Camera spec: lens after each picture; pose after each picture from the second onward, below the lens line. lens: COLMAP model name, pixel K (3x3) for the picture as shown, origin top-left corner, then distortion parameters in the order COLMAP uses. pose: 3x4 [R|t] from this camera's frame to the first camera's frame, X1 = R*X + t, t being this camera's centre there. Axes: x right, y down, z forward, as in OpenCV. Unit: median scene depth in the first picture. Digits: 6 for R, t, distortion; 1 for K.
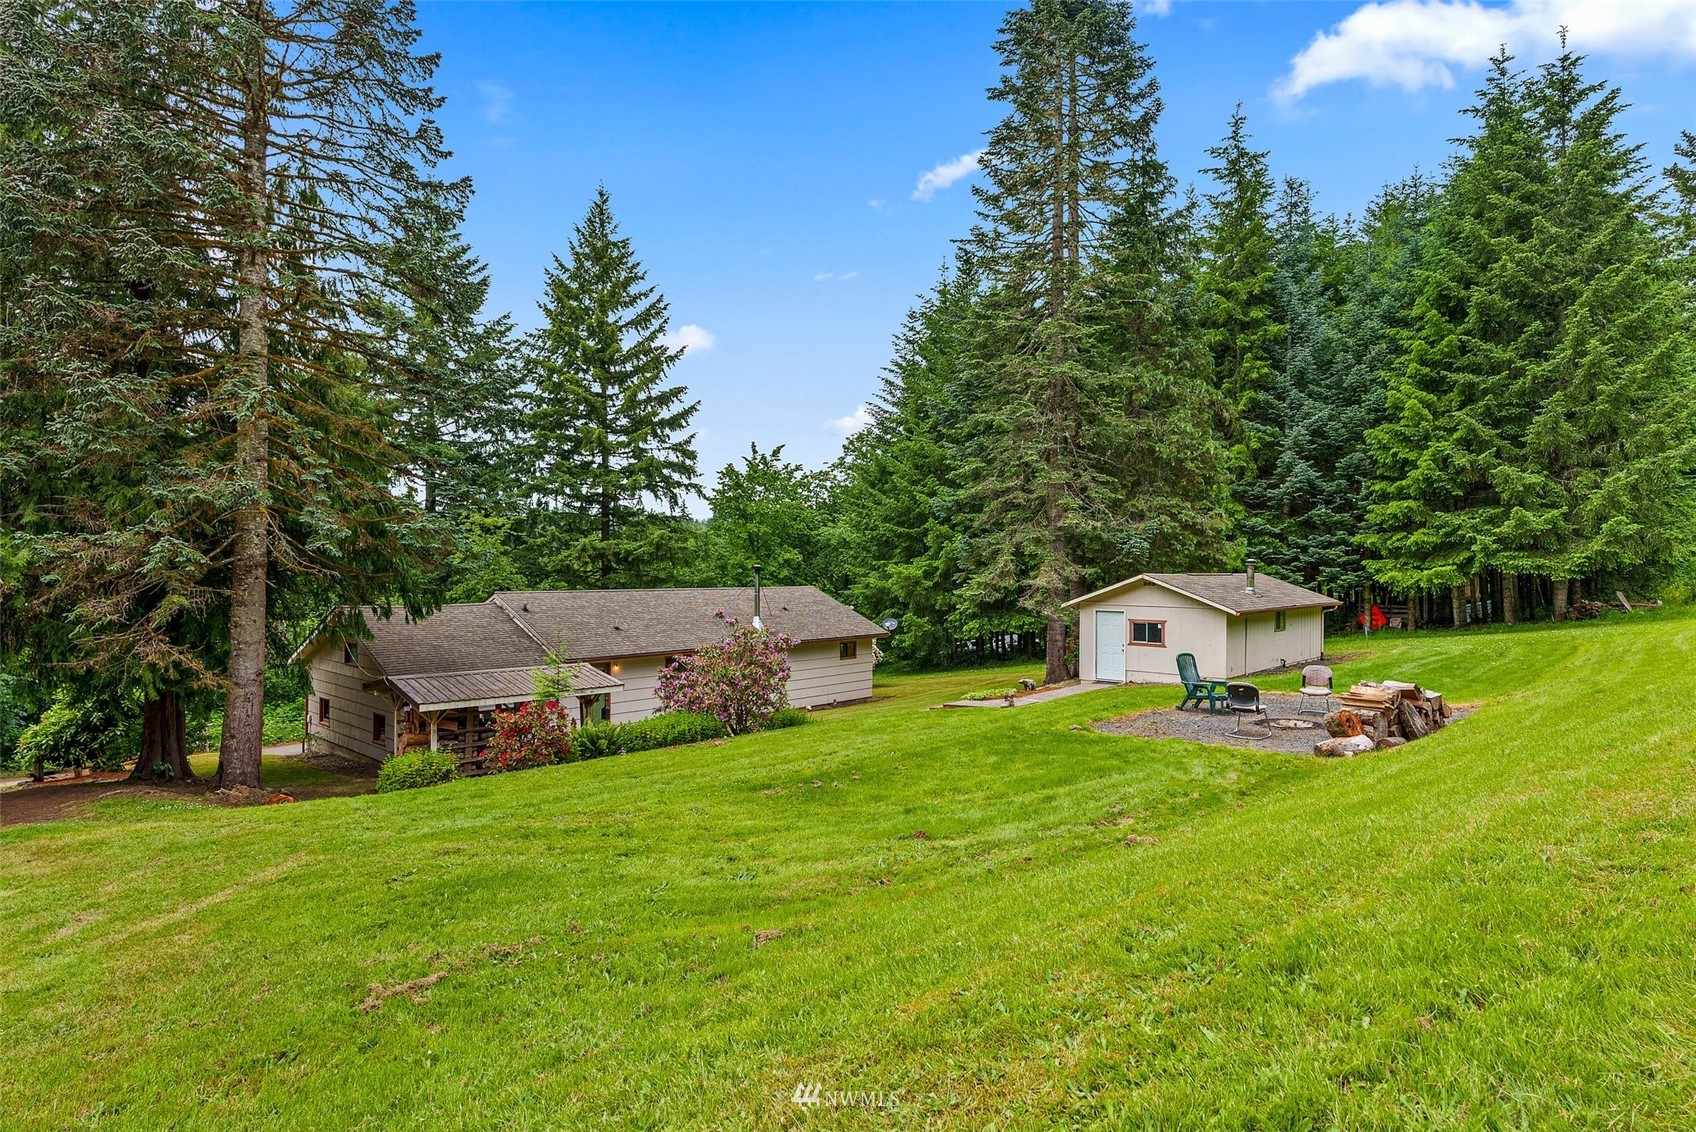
lens RADIAL K [[901.6, 0, 846.7], [0, 901.6, 561.1], [0, 0, 1]] dist [0.001468, 0.000038]
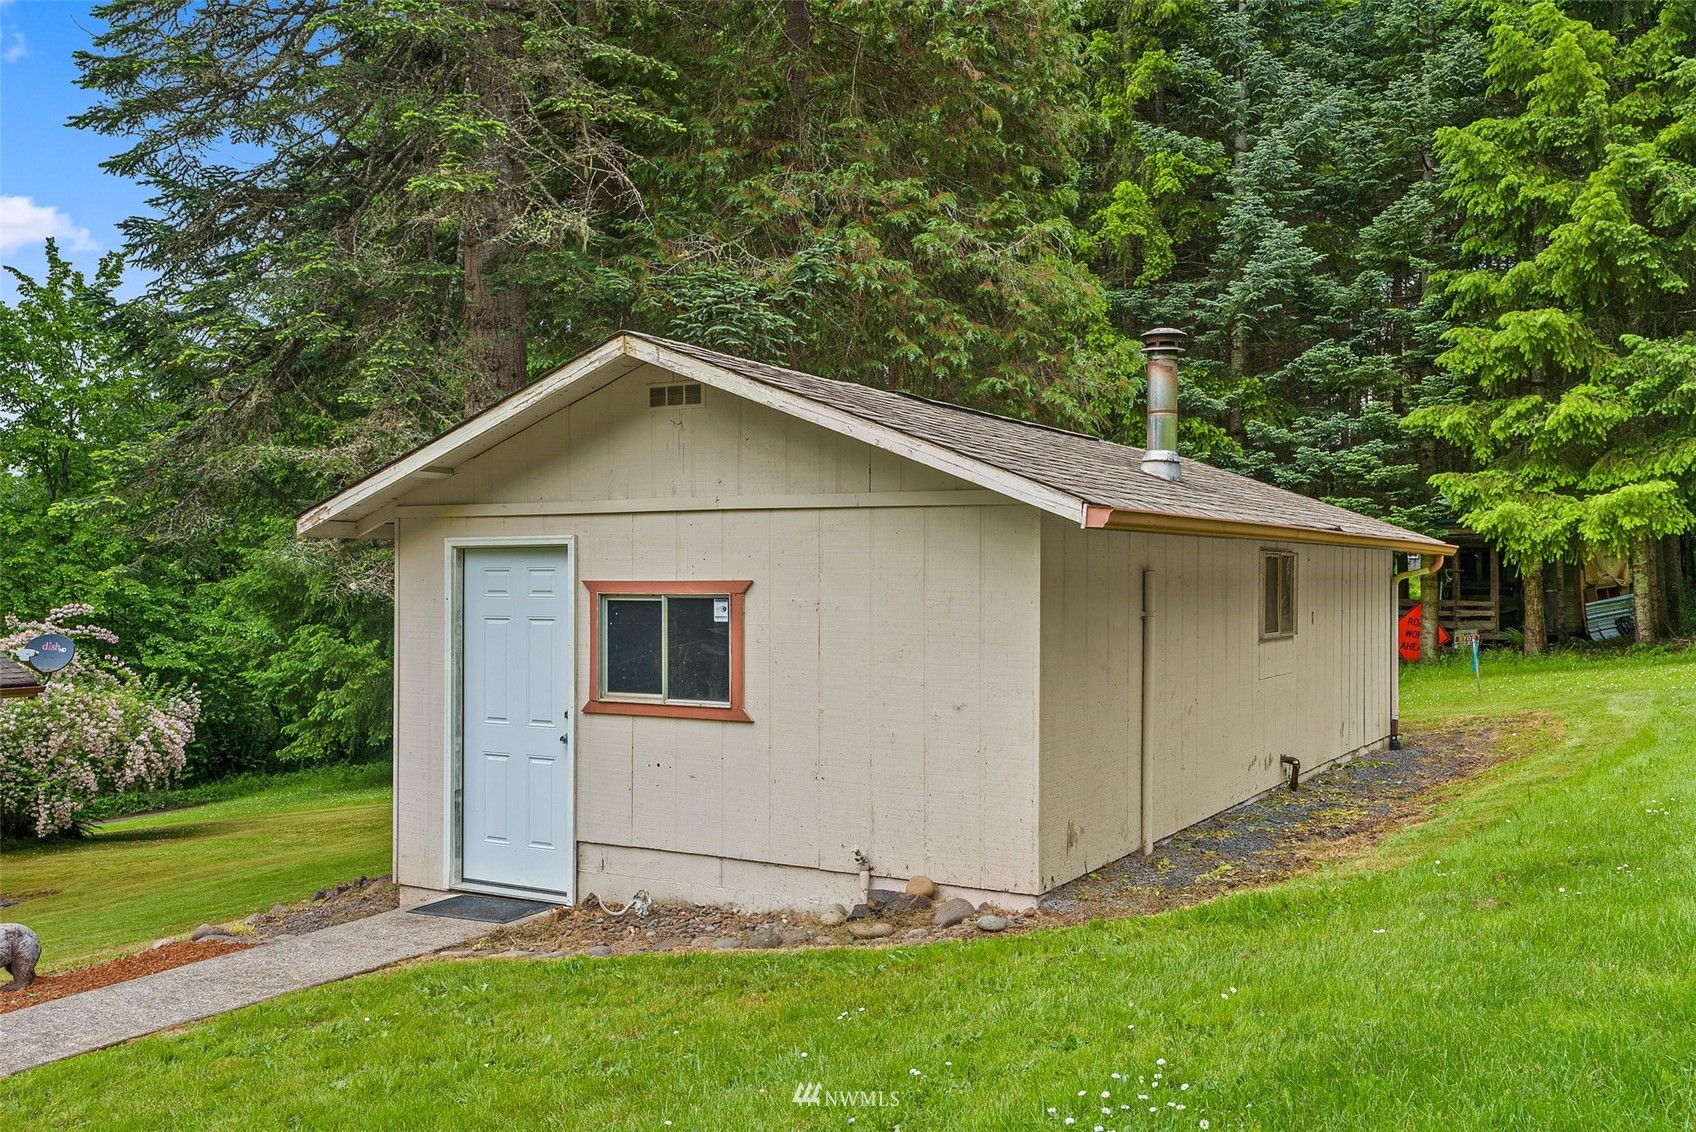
lens RADIAL K [[1527.3, 0, 849.6], [0, 1527.3, 569.7], [0, 0, 1]] dist [0.011401, 0.014932]
pose [[0.974937, 0.000674, 0.222478, 0.188619], [-0.000662, 1.000000, -0.000131, 0.039493], [-0.222478, -0.000020, 0.974938, 0.422670]]
